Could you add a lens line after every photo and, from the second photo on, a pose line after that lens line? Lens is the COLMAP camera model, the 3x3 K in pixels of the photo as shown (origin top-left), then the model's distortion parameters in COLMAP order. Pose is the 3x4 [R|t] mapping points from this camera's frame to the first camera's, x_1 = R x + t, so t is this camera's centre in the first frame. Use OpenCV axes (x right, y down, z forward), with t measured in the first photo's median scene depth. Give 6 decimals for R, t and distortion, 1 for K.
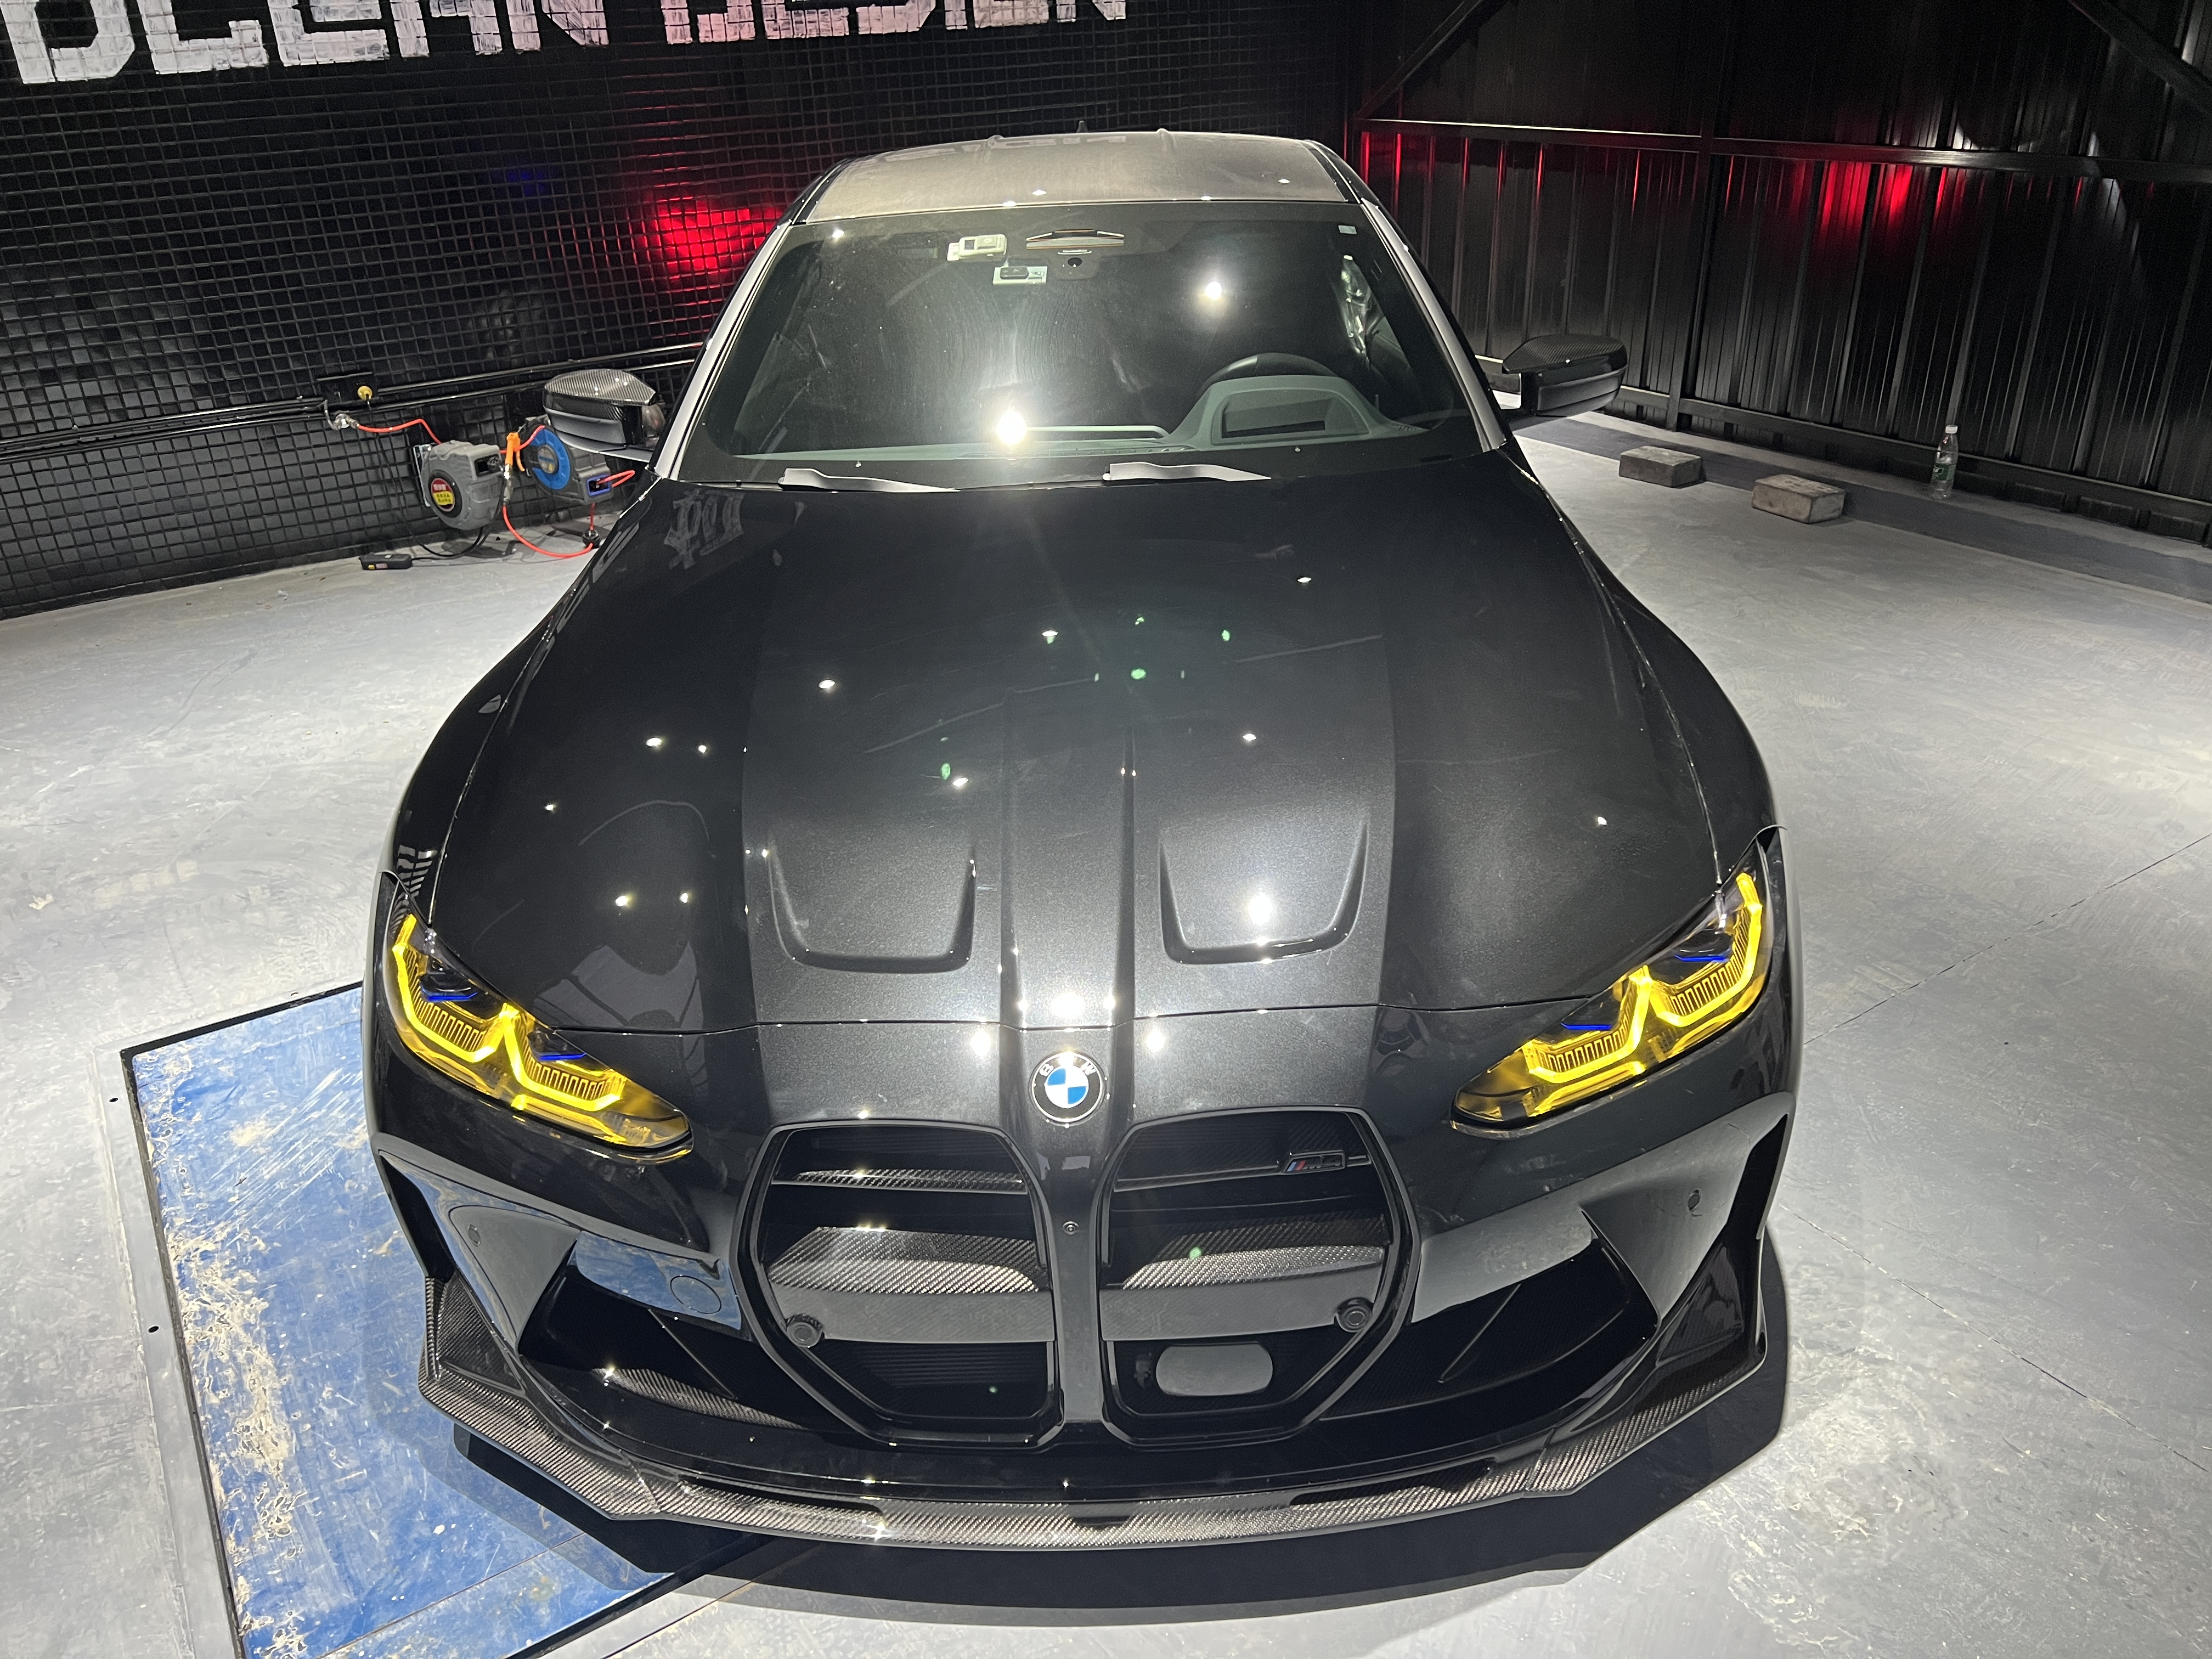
lens RADIAL K [[1670.5, 0, 1112.7], [0, 1670.5, 821.0], [0, 0, 1]] dist [0.039523, -0.034808]
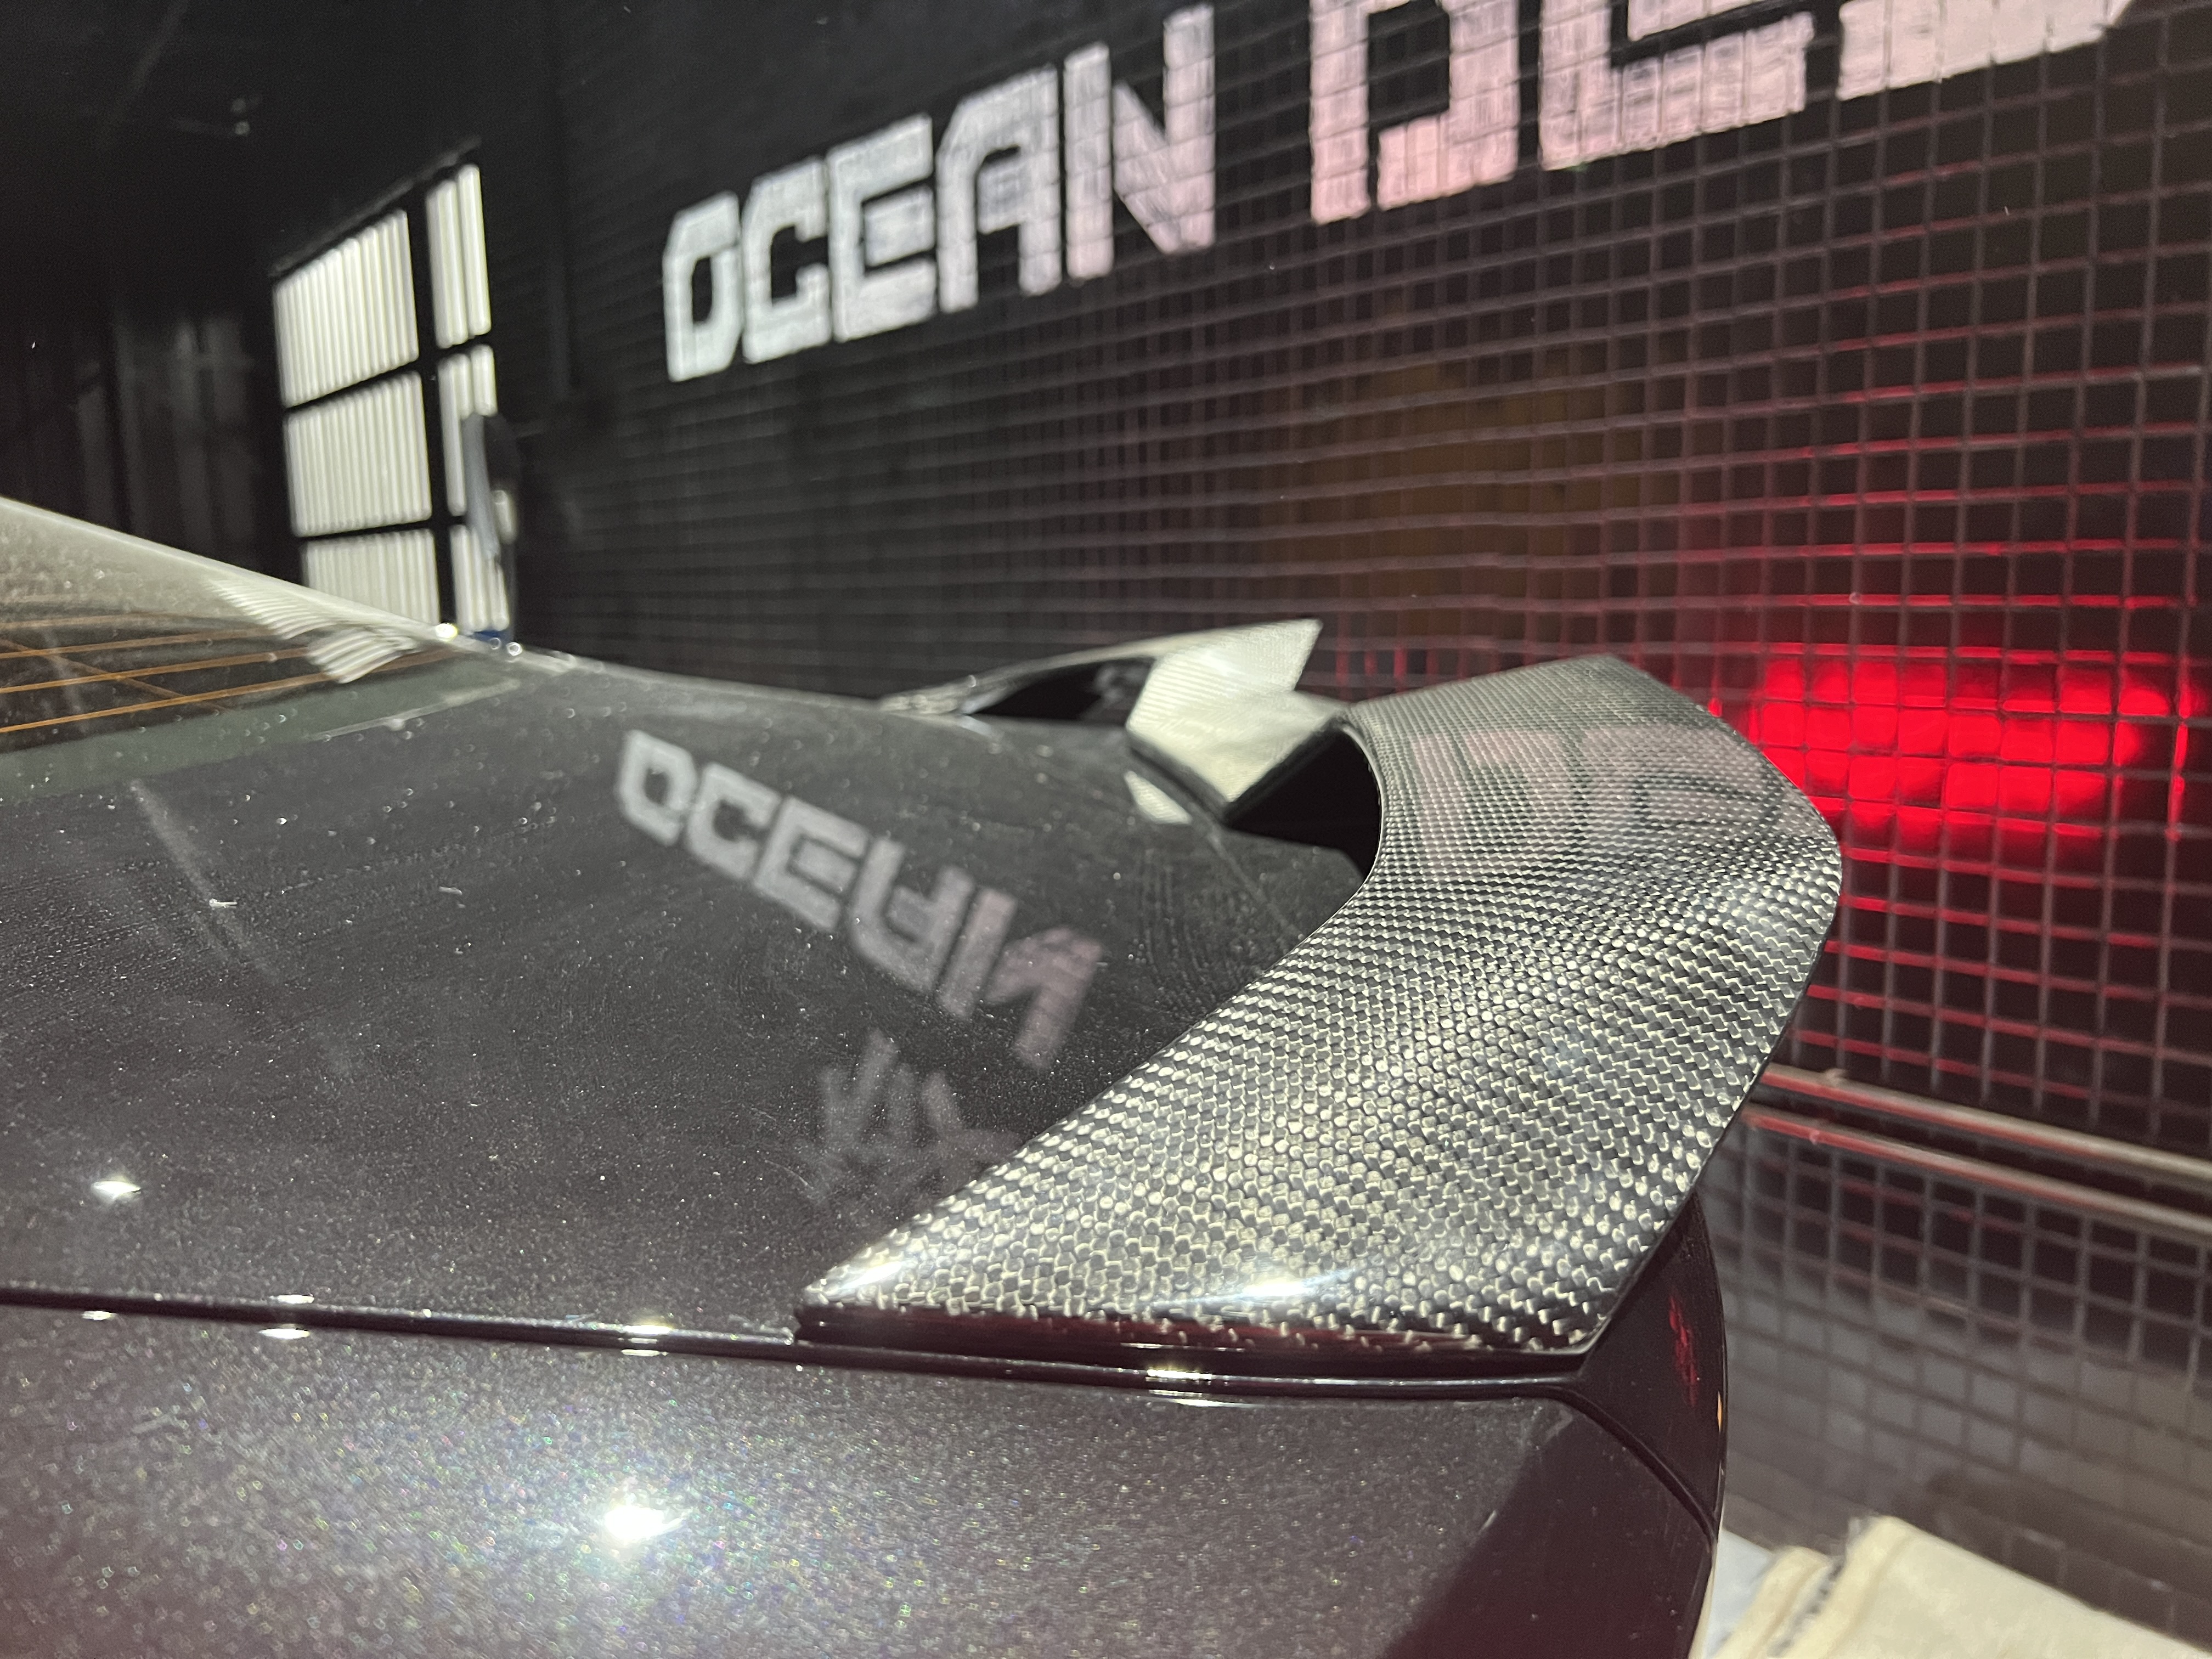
lens RADIAL K [[1670.5, 0, 1112.7], [0, 1670.5, 821.0], [0, 0, 1]] dist [0.039523, -0.034808]
pose [[0.121429, 0.191528, -0.973947, 0.250512], [-0.421359, 0.898359, 0.124130, -0.700944], [0.898728, 0.395308, 0.189788, 1.796964]]
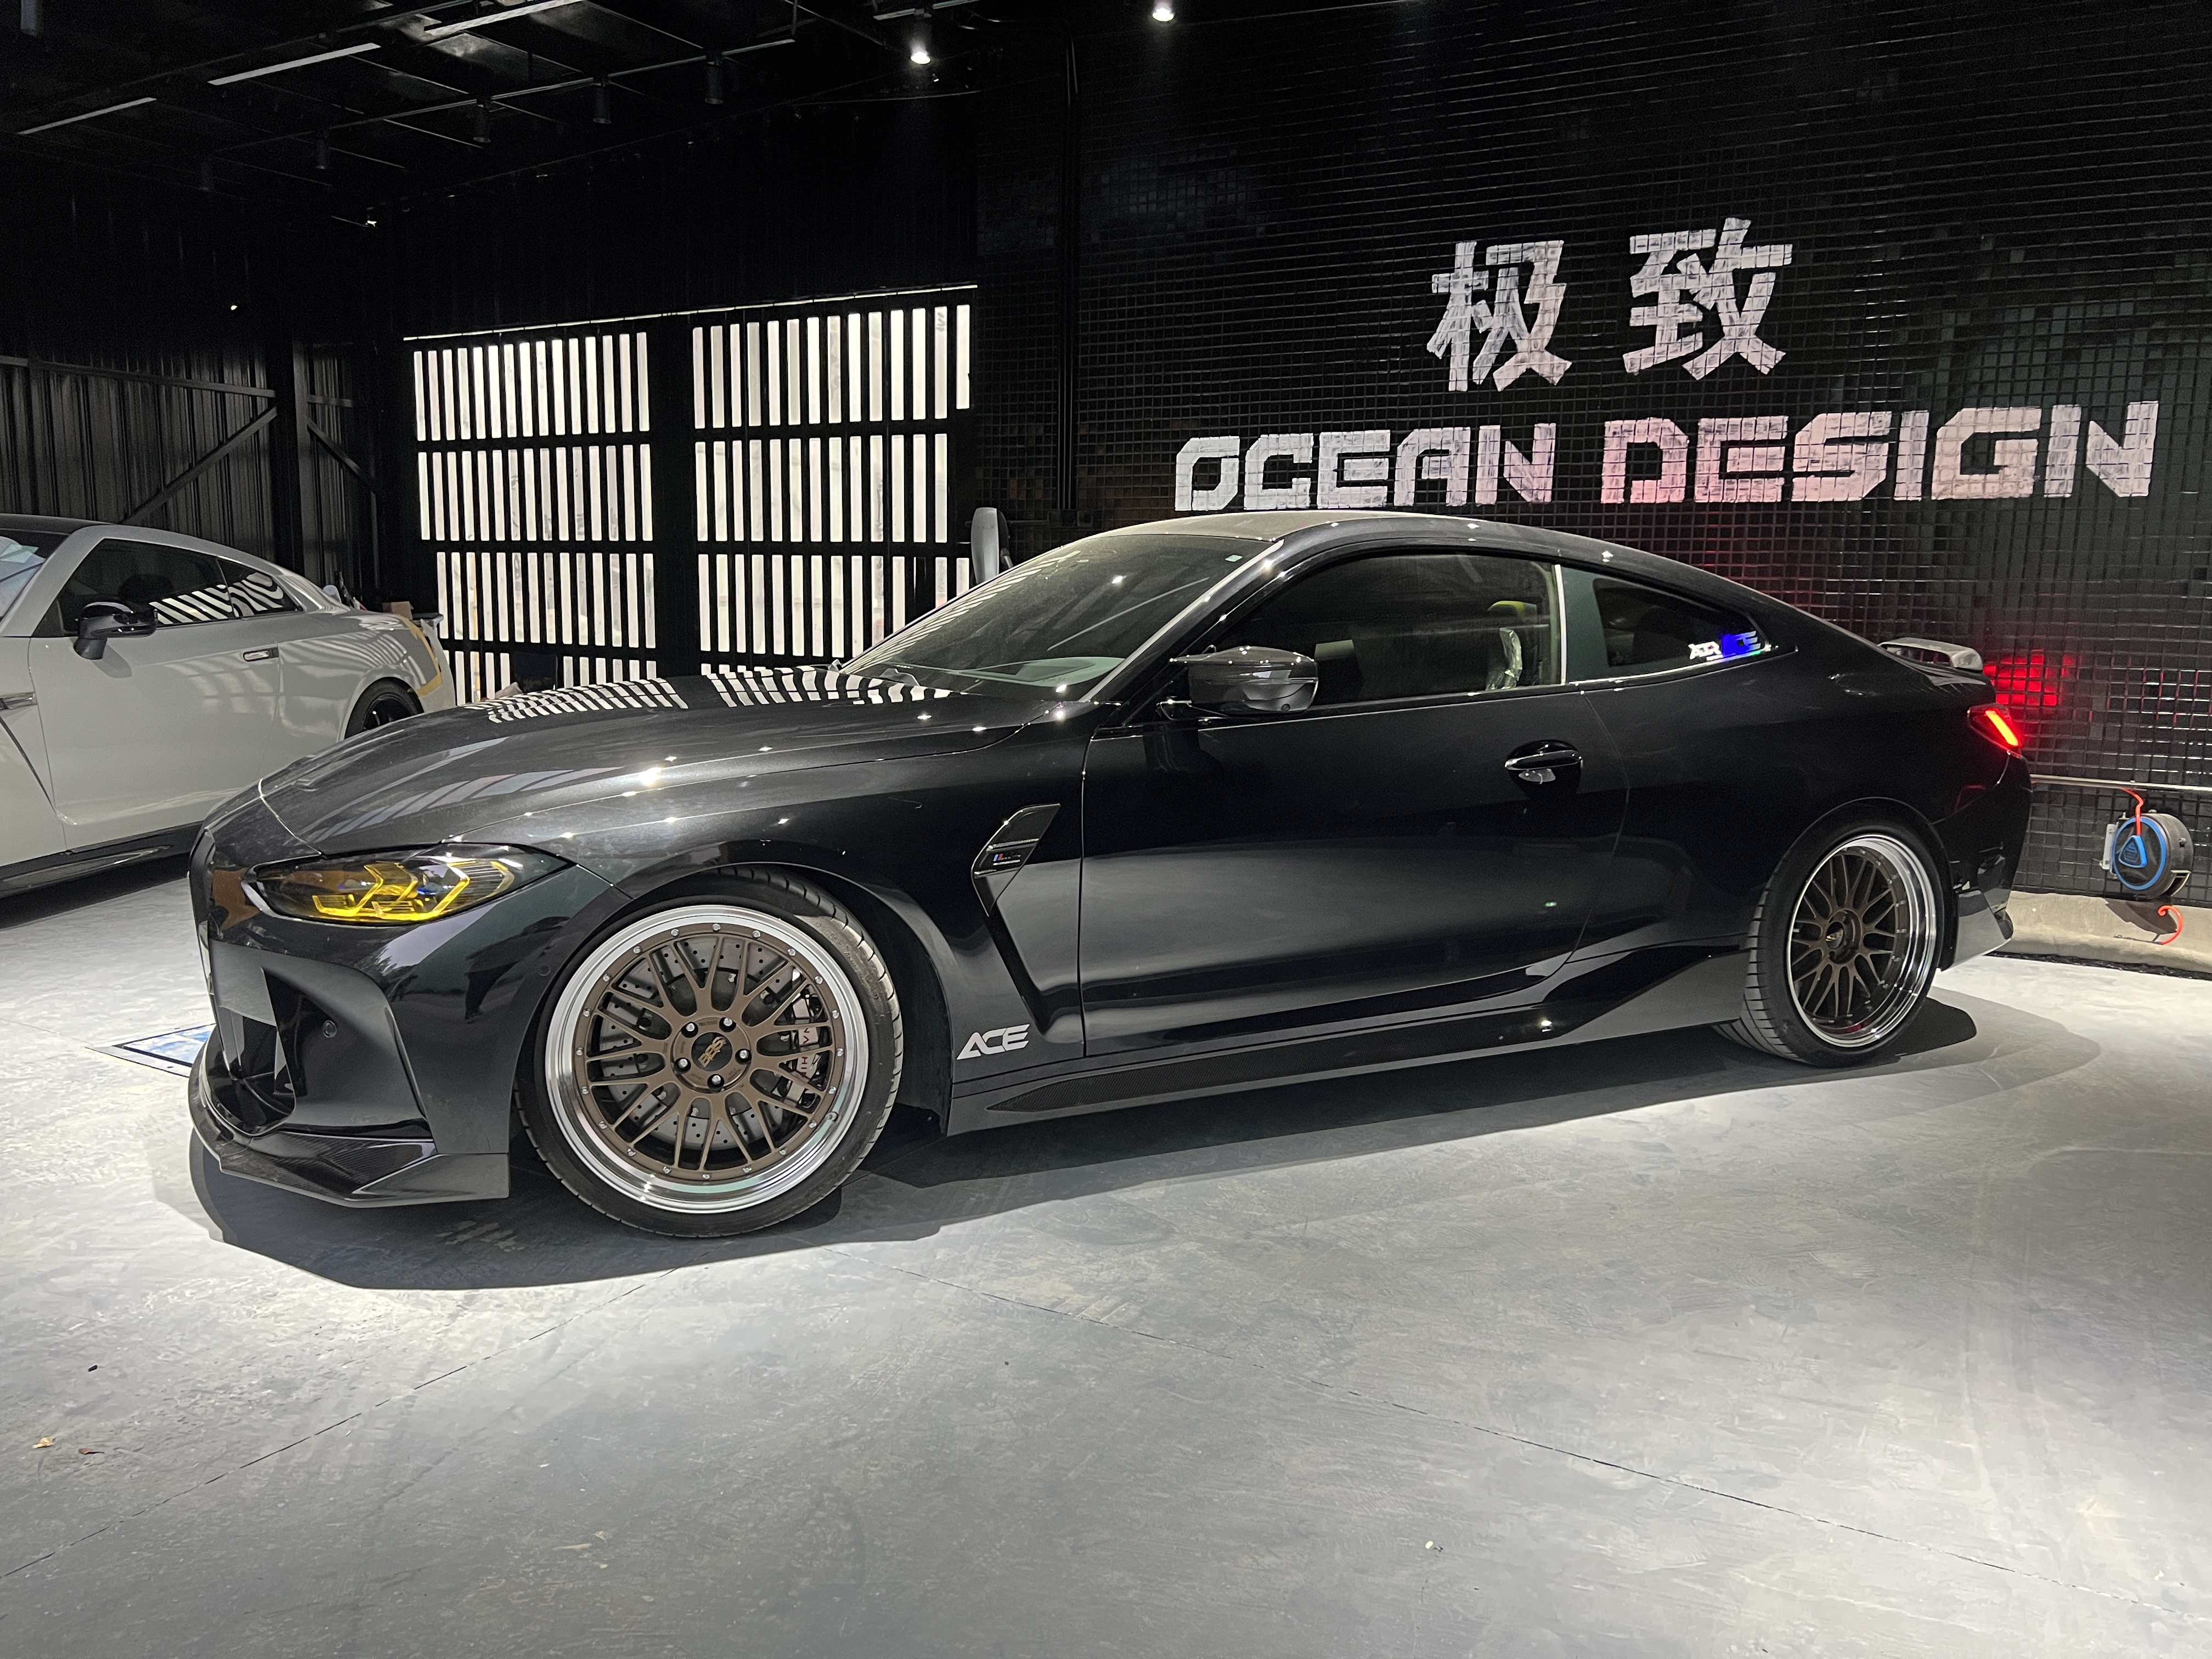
lens RADIAL K [[1668.0, 0, 1106.0], [0, 1668.0, 829.5], [0, 0, 1]] dist [0.038687, -0.031040]
pose [[0.461655, 0.172747, -0.870076, 1.213032], [-0.429309, 0.901842, -0.048734, -0.095964], [0.776253, 0.396030, 0.490502, 0.473621]]
